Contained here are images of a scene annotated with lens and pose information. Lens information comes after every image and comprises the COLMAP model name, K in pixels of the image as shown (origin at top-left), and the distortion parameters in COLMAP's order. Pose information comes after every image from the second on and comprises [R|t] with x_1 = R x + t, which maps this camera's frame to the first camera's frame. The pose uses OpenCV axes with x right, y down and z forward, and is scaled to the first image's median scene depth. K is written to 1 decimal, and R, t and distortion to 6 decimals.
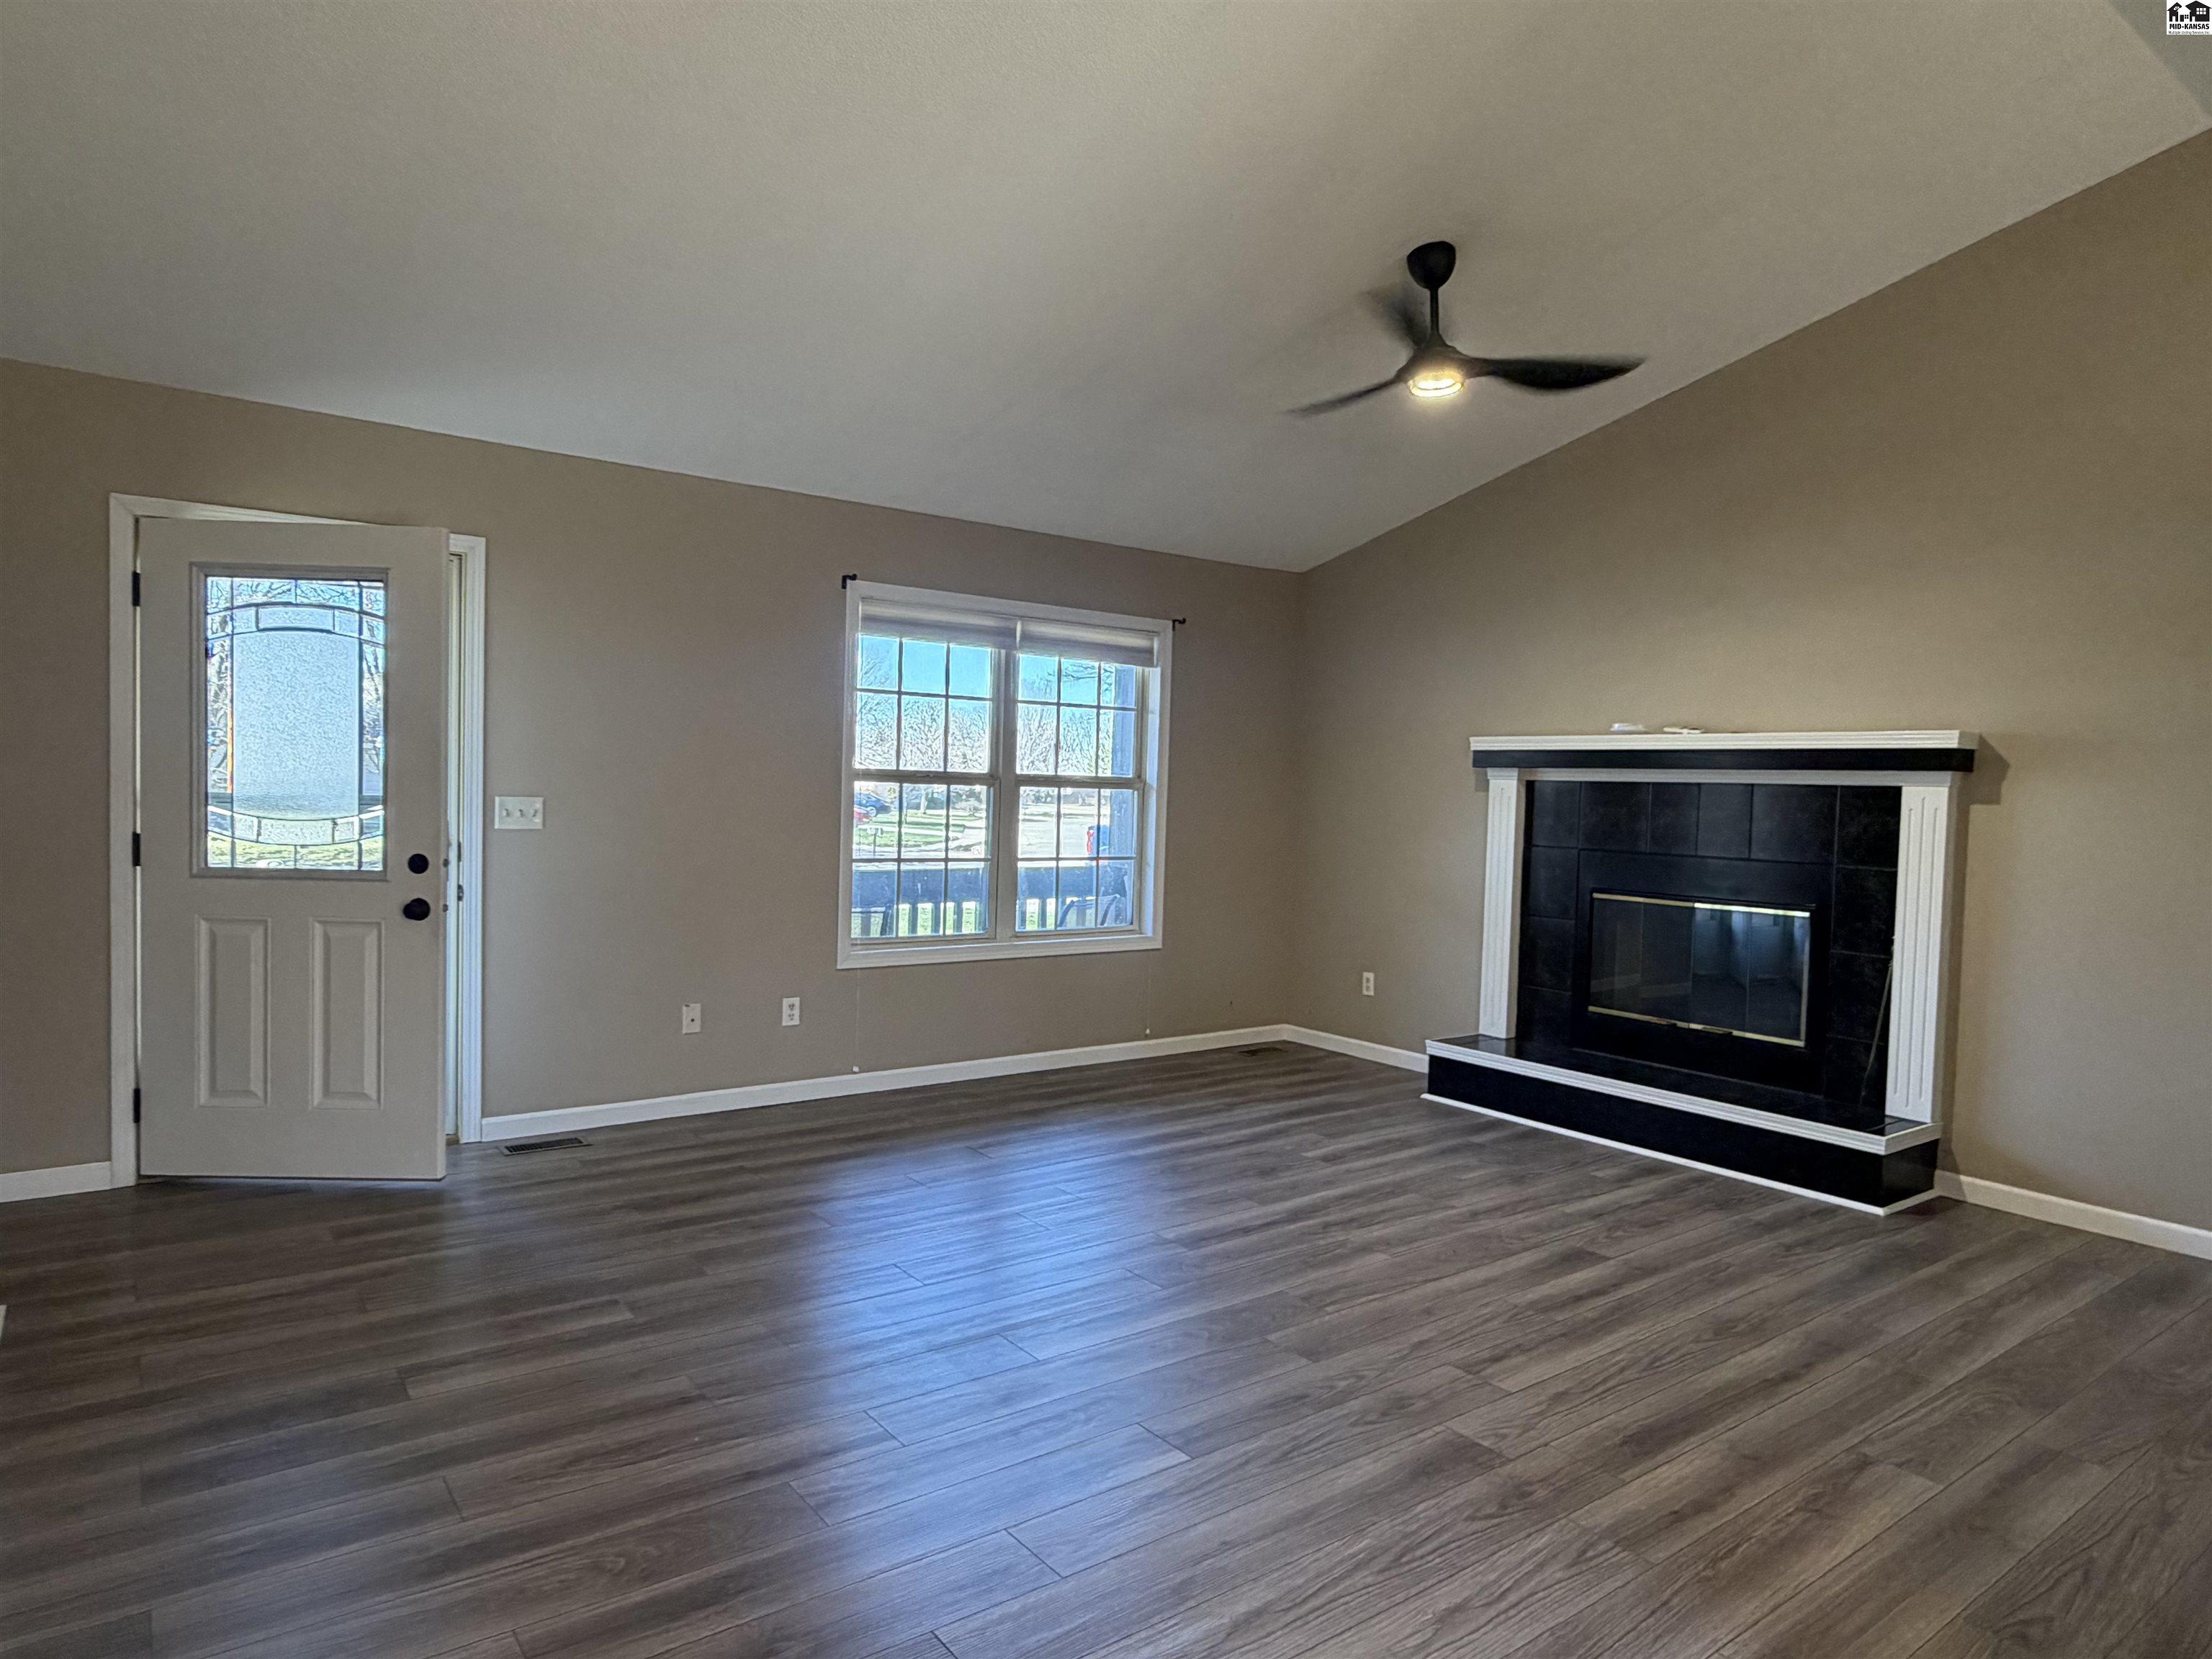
lens RADIAL K [[1327.4, 0, 1095.3], [0, 1327.4, 836.9], [0, 0, 1]] dist [0.003742, -0.003746]
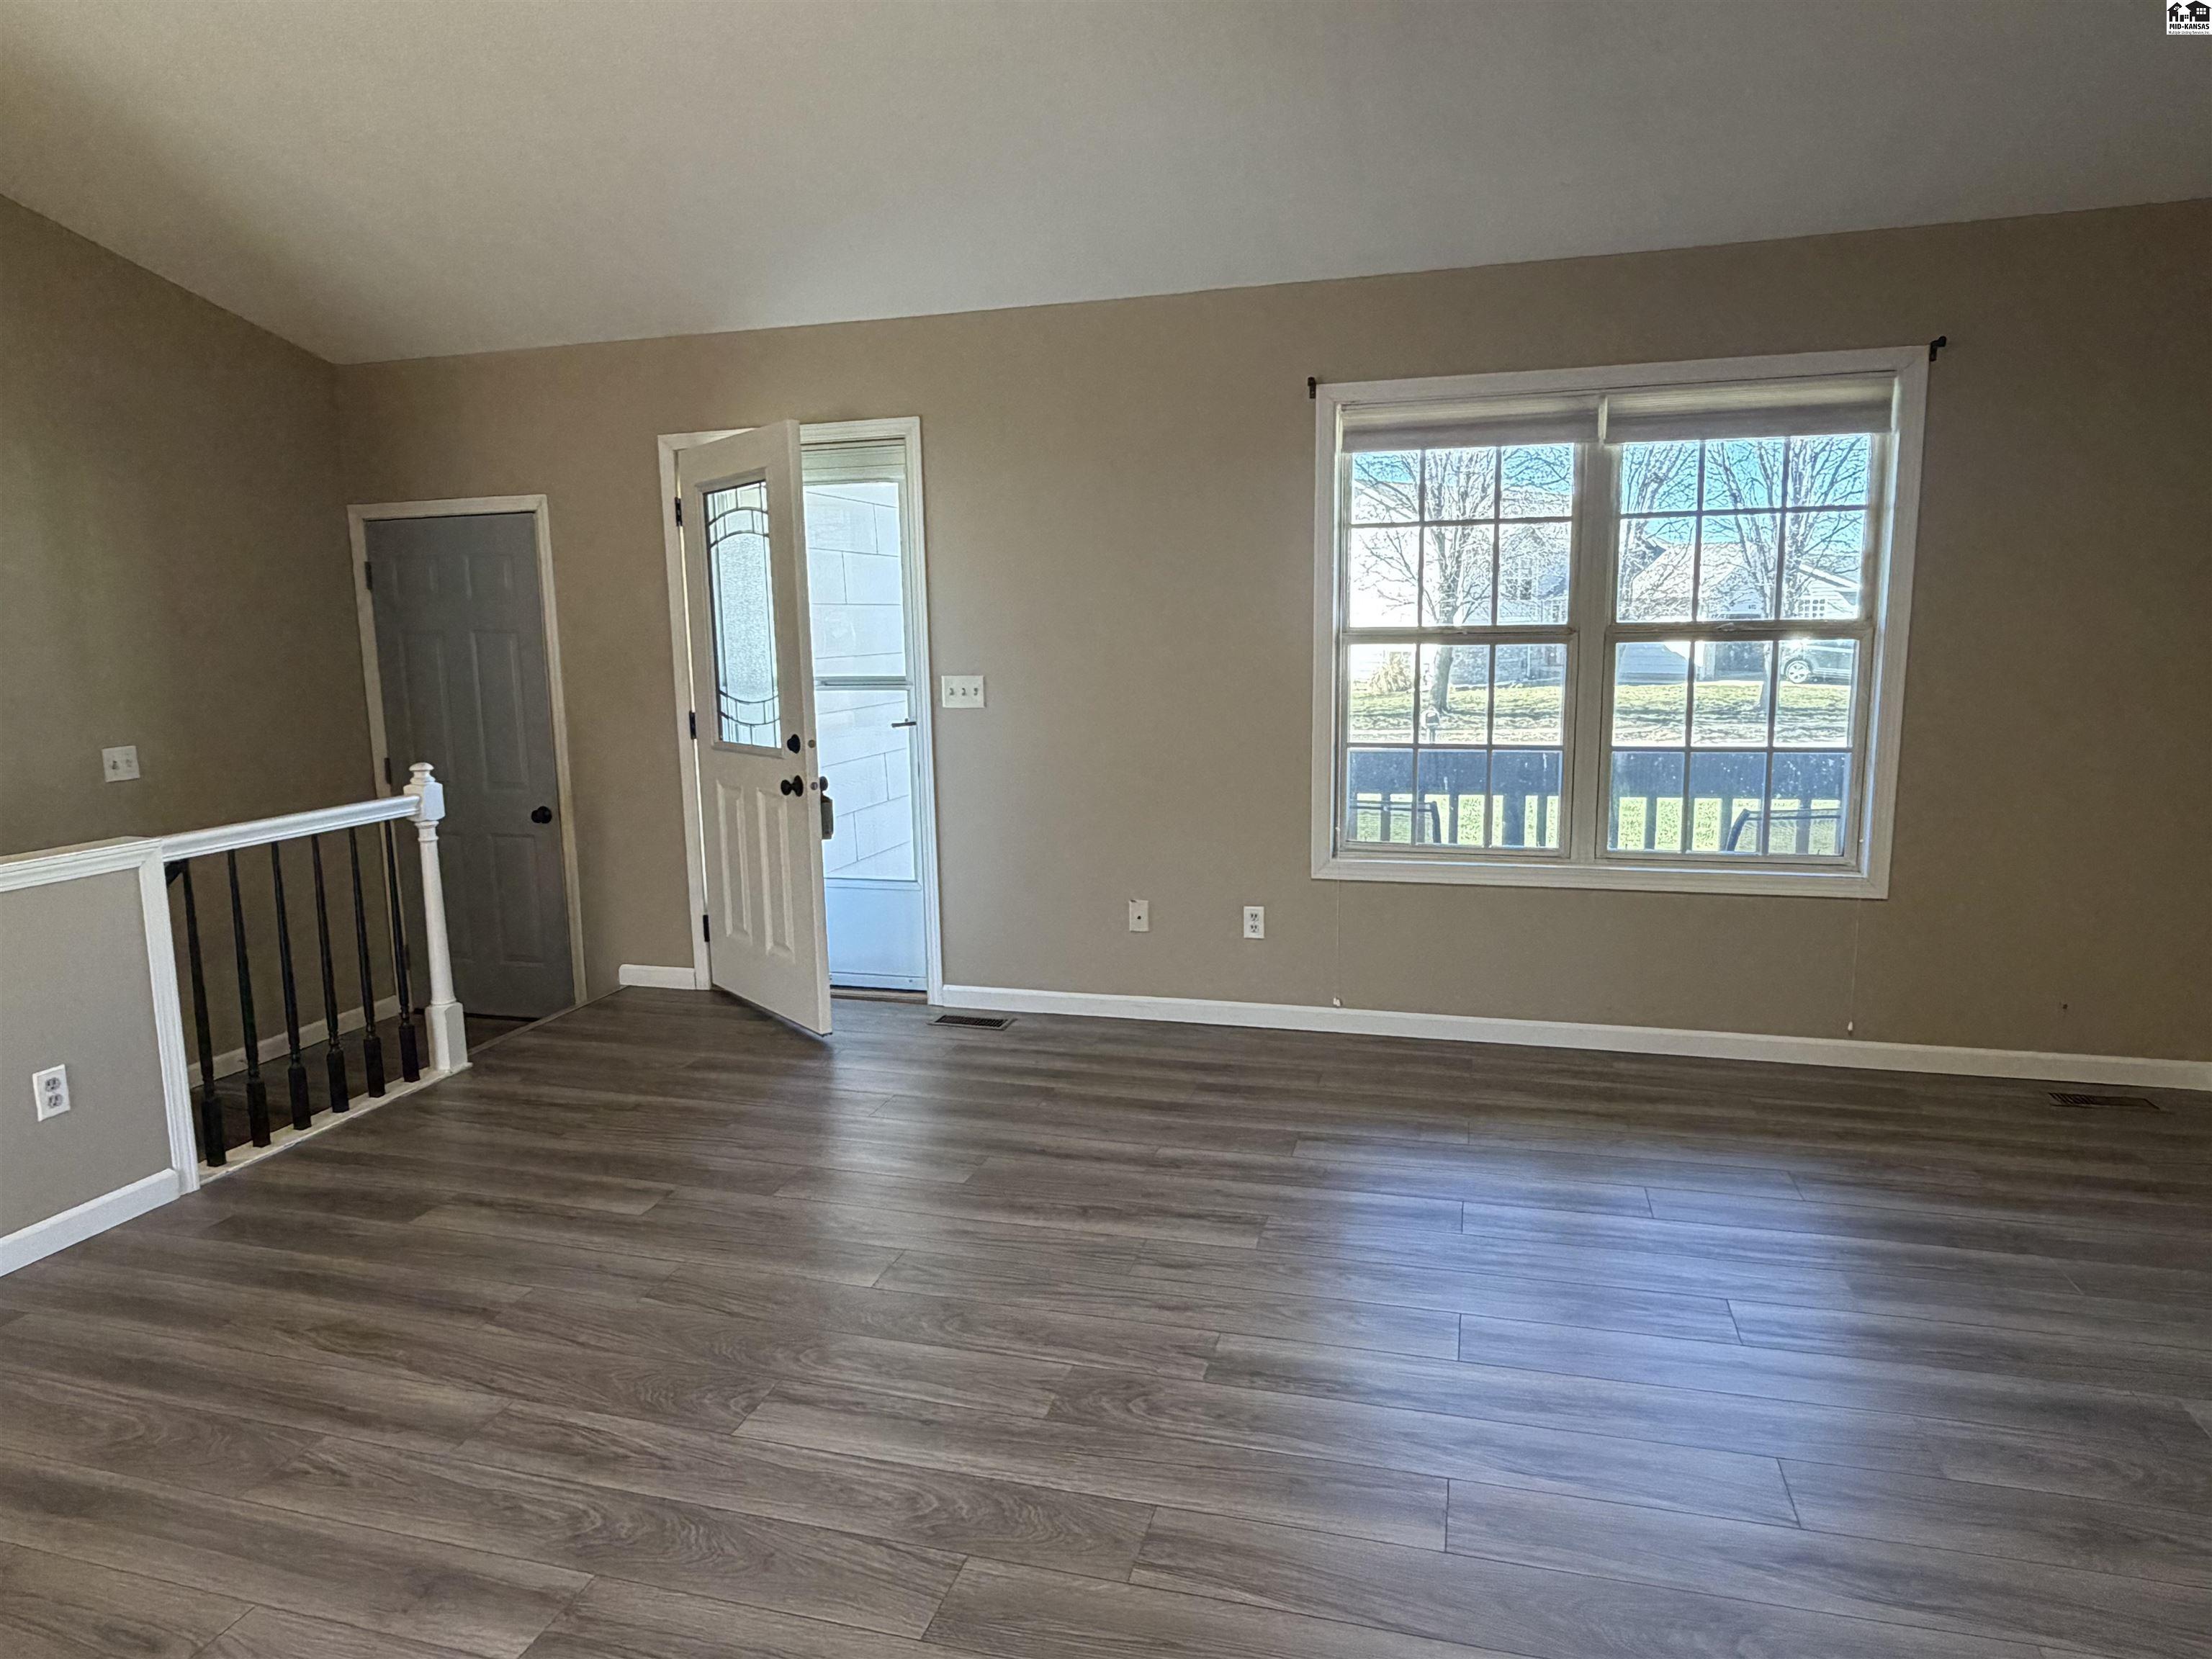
lens RADIAL K [[1327.4, 0, 1108.8], [0, 1327.4, 821.4], [0, 0, 1]] dist [0.003742, -0.003746]
pose [[0.606261, 0.077223, -0.791507, 0.431524], [0.005235, 0.994865, 0.101073, -0.021311], [0.795248, -0.065420, 0.602744, 0.474452]]
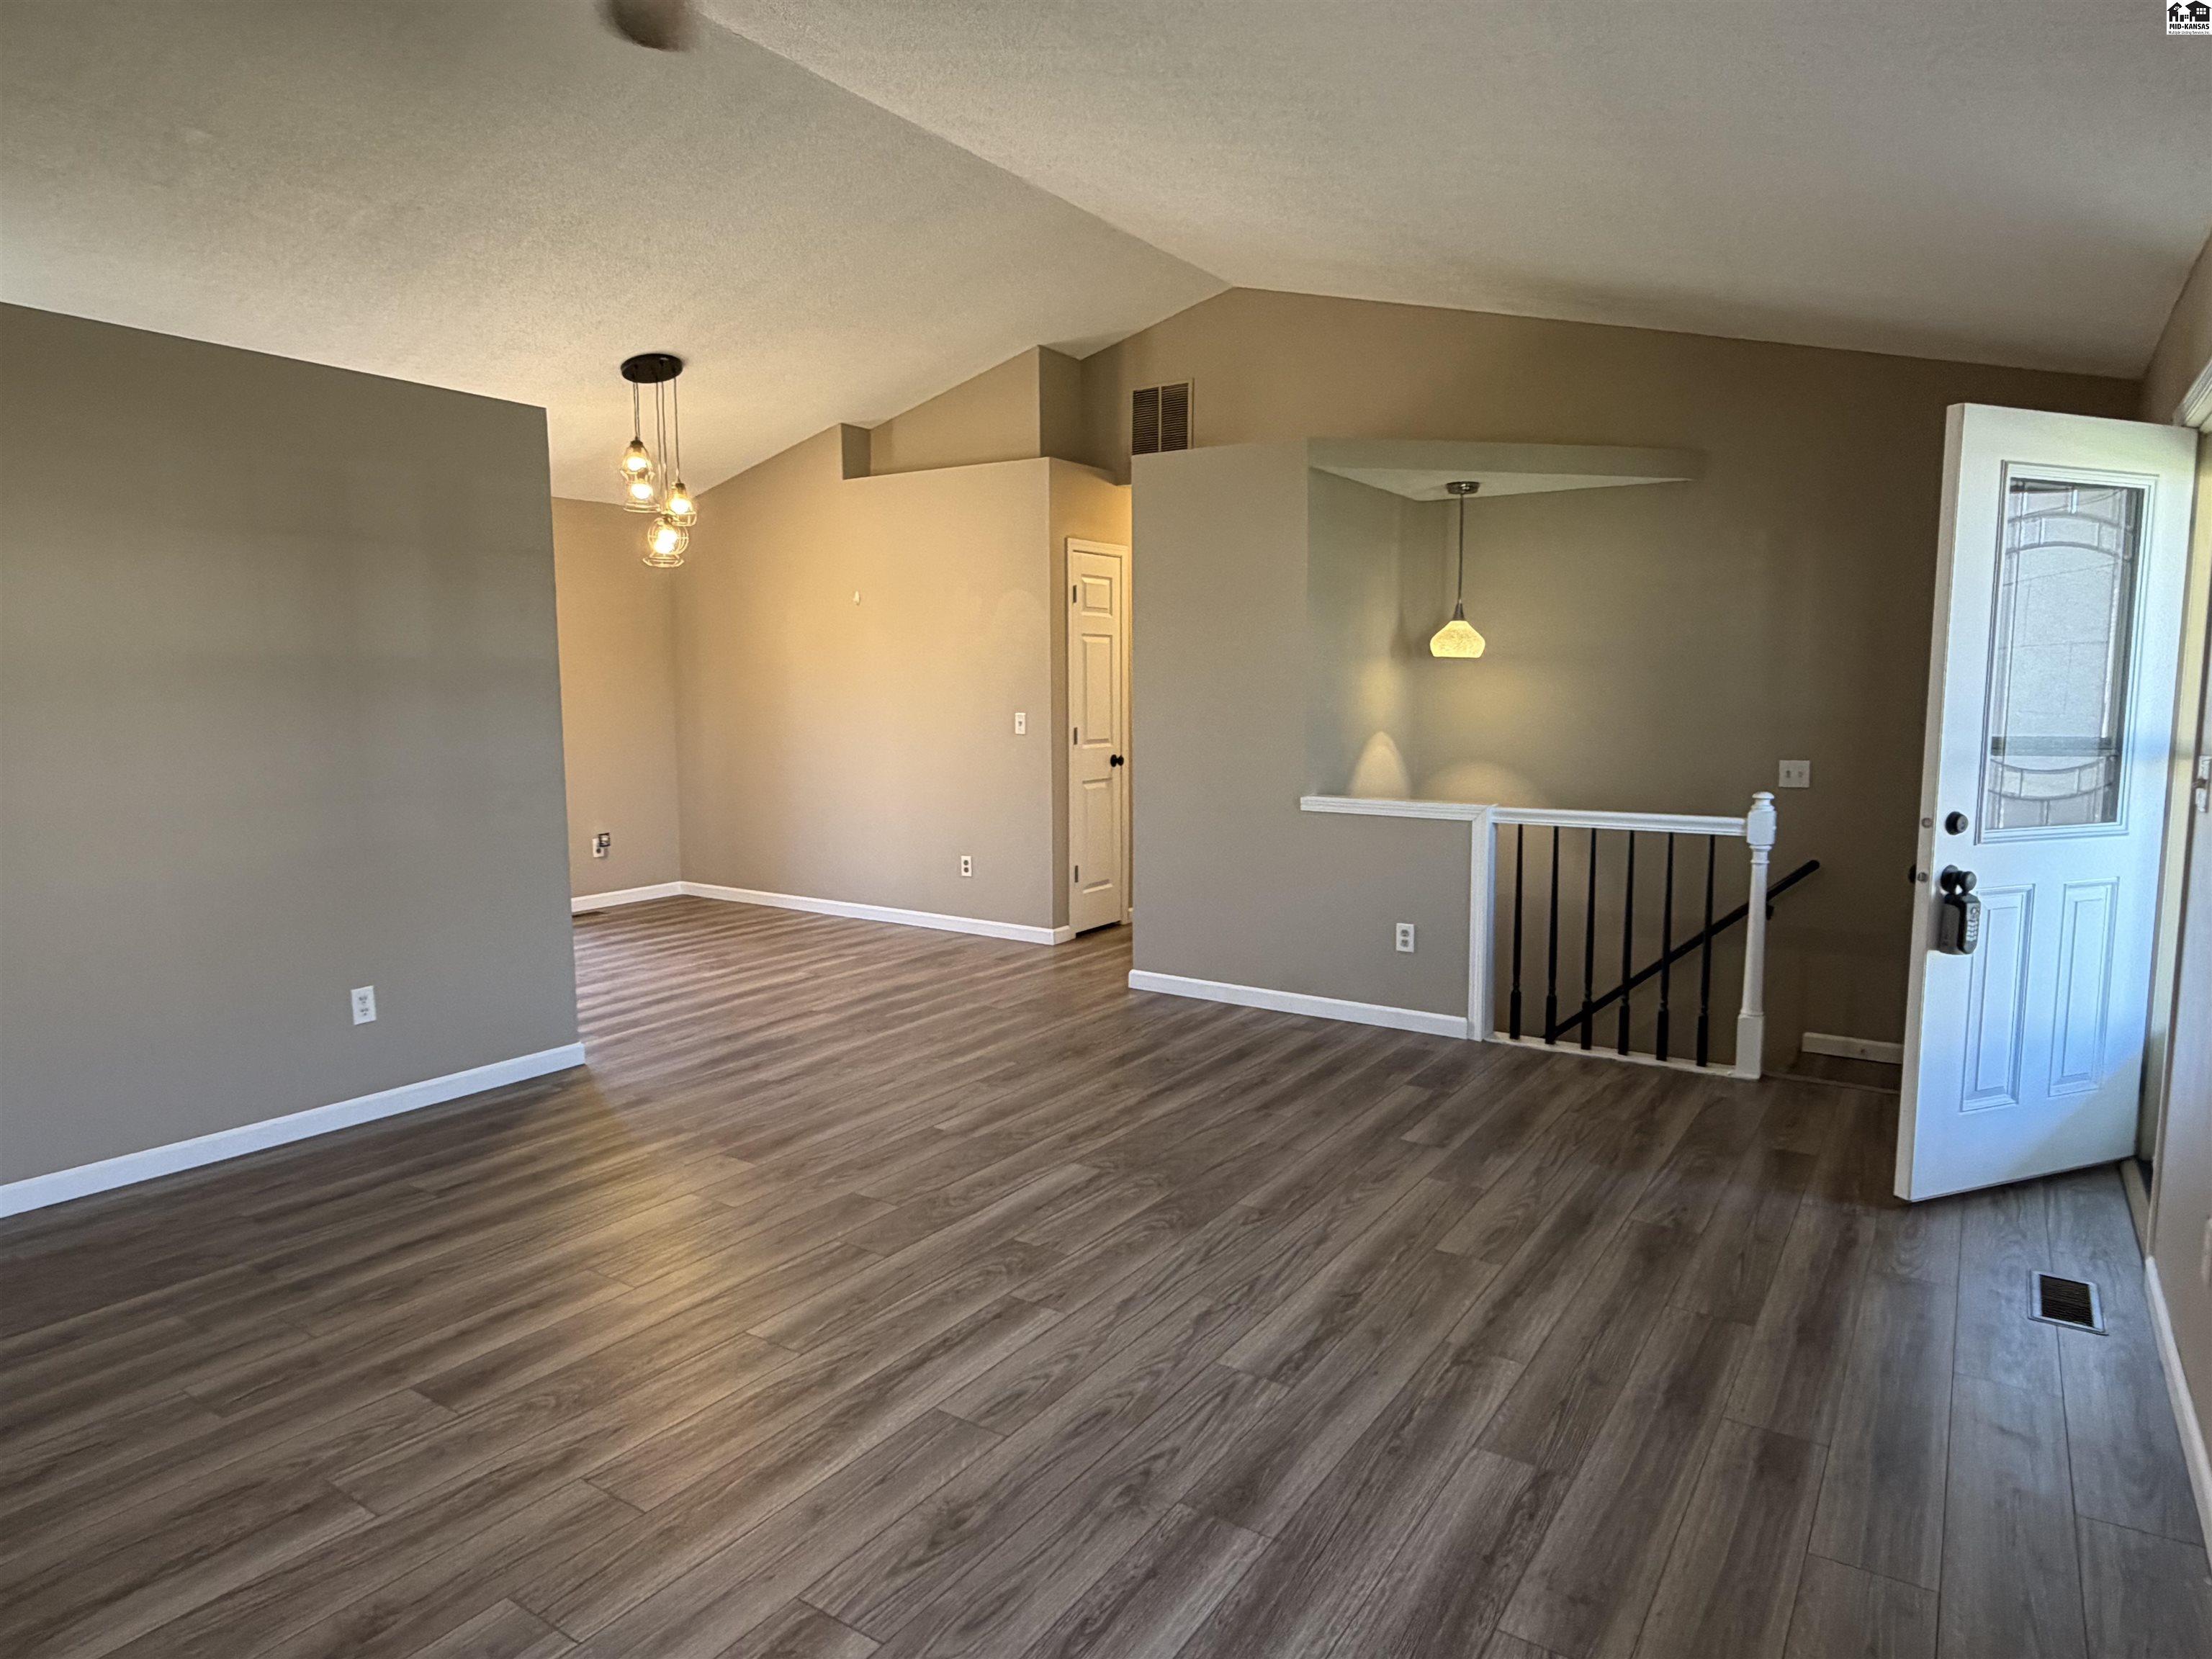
lens RADIAL K [[1327.4, 0, 1107.6], [0, 1327.4, 823.8], [0, 0, 1]] dist [0.003742, -0.003746]
pose [[-0.941811, 0.010116, -0.335991, 0.224208], [-0.036610, 0.990514, 0.132442, -0.059495], [0.334144, 0.137036, -0.932507, 1.383056]]
